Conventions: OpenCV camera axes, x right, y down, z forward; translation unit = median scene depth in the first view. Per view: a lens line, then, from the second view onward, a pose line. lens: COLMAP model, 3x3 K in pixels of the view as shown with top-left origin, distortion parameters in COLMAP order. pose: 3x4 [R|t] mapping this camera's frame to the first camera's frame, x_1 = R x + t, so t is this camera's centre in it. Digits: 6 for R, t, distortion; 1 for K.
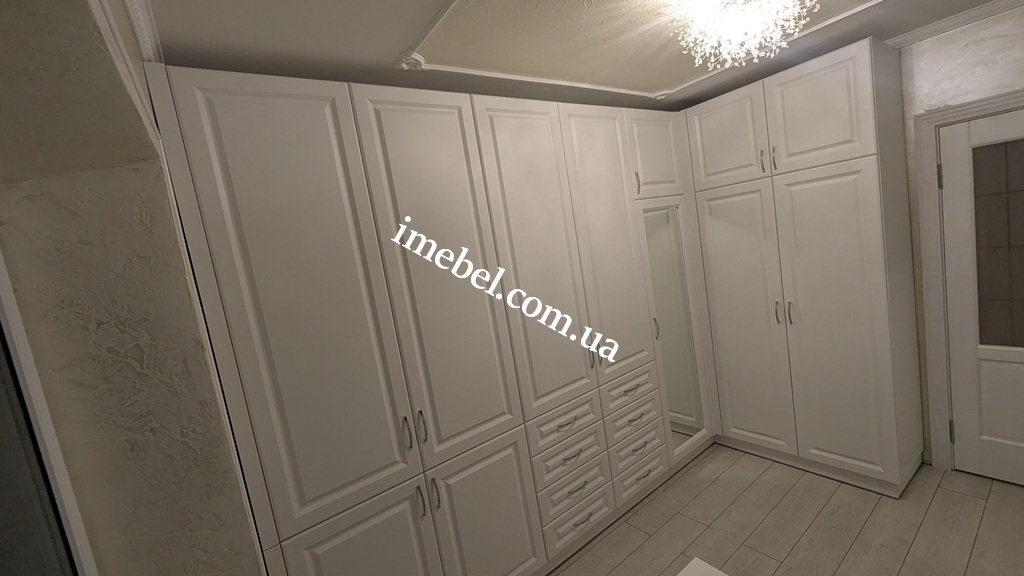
lens RADIAL K [[416.5, 0, 543.4], [0, 416.5, 280.2], [0, 0, 1]] dist [0.002363, -0.002270]
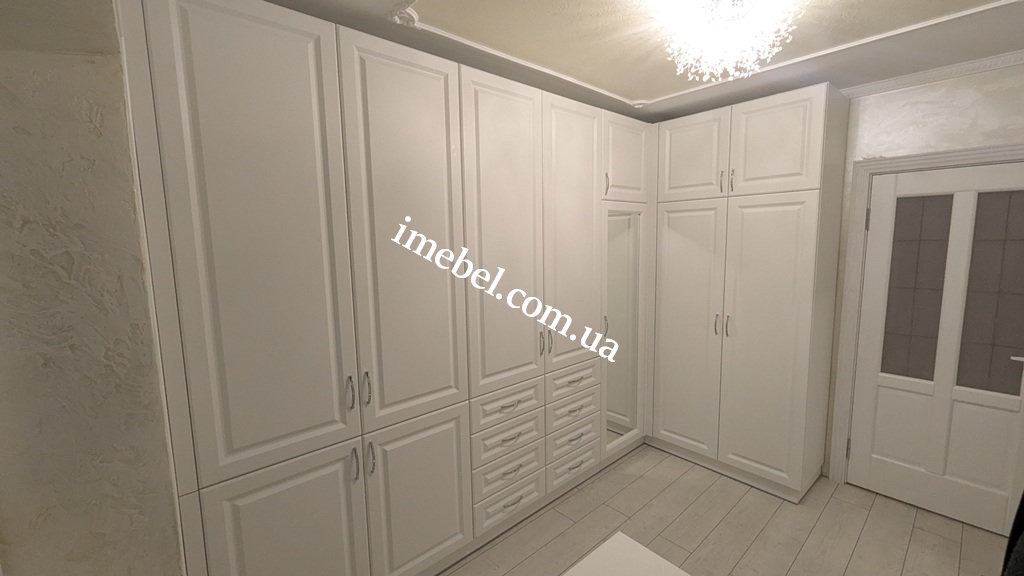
lens RADIAL K [[416.5, 0, 534.6], [0, 416.5, 306.0], [0, 0, 1]] dist [0.002363, -0.002270]
pose [[0.985726, 0.126572, 0.111012, -0.030742], [-0.127062, 0.991891, -0.002679, 0.102245], [-0.110451, -0.011464, 0.993815, -0.021195]]
